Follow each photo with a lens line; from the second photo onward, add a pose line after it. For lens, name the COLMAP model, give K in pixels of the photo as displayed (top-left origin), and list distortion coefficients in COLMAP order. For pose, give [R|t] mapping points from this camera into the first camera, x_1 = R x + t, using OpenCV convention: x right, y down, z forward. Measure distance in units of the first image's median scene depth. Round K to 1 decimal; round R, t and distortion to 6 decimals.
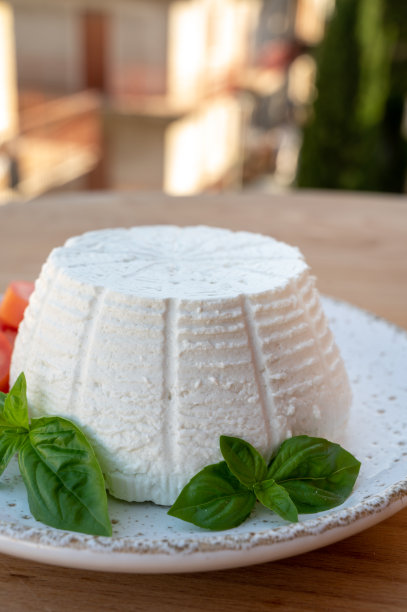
lens RADIAL K [[872.0, 0, 201.6], [0, 872.0, 297.0], [0, 0, 1]] dist [-0.013598, -0.038299]
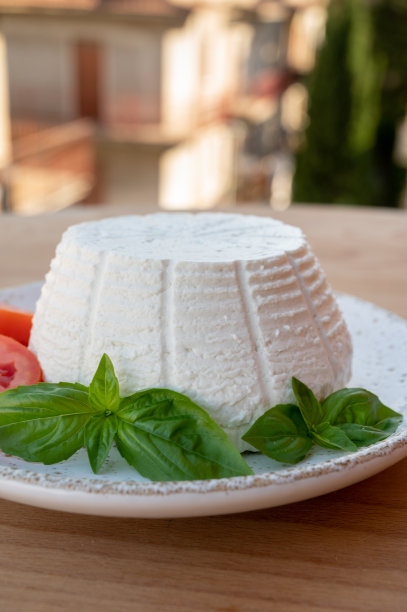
lens RADIAL K [[868.4, 0, 204.2], [0, 868.4, 306.3], [0, 0, 1]] dist [0.011530, -0.006660]
pose [[0.900615, -0.139627, 0.411579, -0.528423], [0.153771, 0.988106, -0.001269, 0.053475], [-0.406506, 0.064432, 0.911373, 0.039715]]
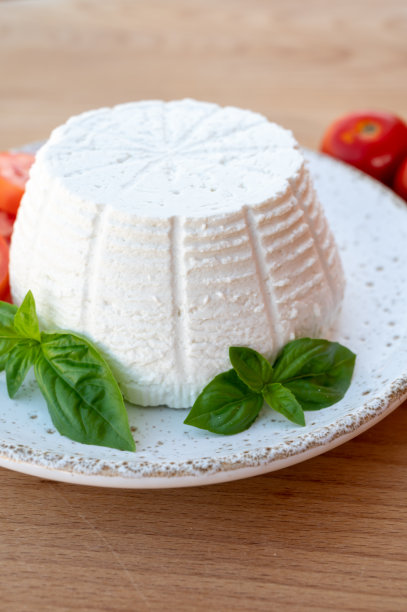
lens RADIAL K [[866.5, 0, 202.7], [0, 866.5, 306.4], [0, 0, 1]] dist [-0.028594, -0.001322]
pose [[0.996952, -0.052547, 0.057659, -0.067283], [0.033045, 0.953983, 0.298034, -0.196335], [-0.070667, -0.295220, 0.952812, 0.024068]]
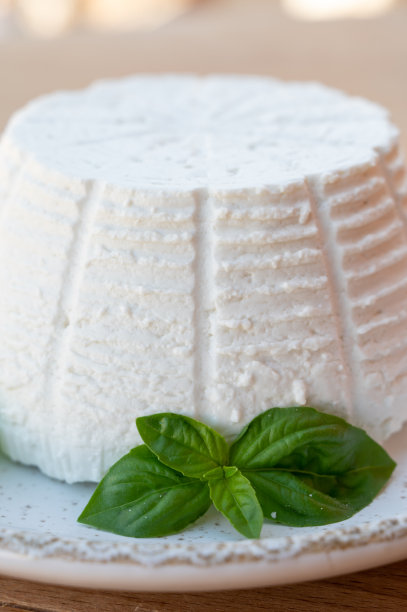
lens RADIAL K [[1247.3, 0, 202.6], [0, 1247.3, 305.1], [0, 0, 1]] dist [-0.027295, -0.060000]
pose [[0.875167, 0.169600, -0.453121, 0.493185], [-0.126078, 0.984133, 0.124843, -0.034607], [0.467105, -0.052130, 0.882664, 0.189593]]
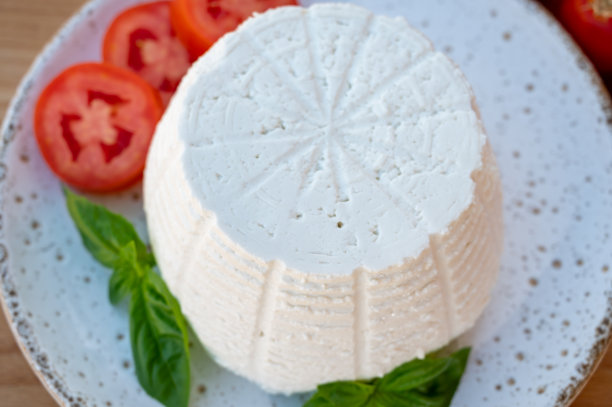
lens RADIAL K [[868.7, 0, 299.3], [0, 868.7, 203.1], [0, 0, 1]] dist [-0.001374, 0.082018]
pose [[0.942517, 0.303986, -0.138756, 0.093744], [-0.106493, 0.666843, 0.737550, -0.705316], [0.316734, -0.680377, 0.660883, 0.465036]]
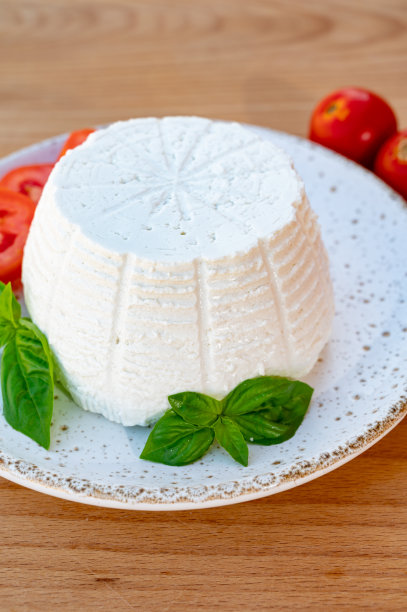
lens RADIAL K [[872.8, 0, 206.3], [0, 872.8, 308.3], [0, 0, 1]] dist [0.001731, 0.032632]
pose [[0.948264, 0.209142, -0.238863, 0.325088], [-0.097150, 0.907423, 0.408835, -0.385528], [0.302254, -0.364477, 0.880794, 0.071317]]
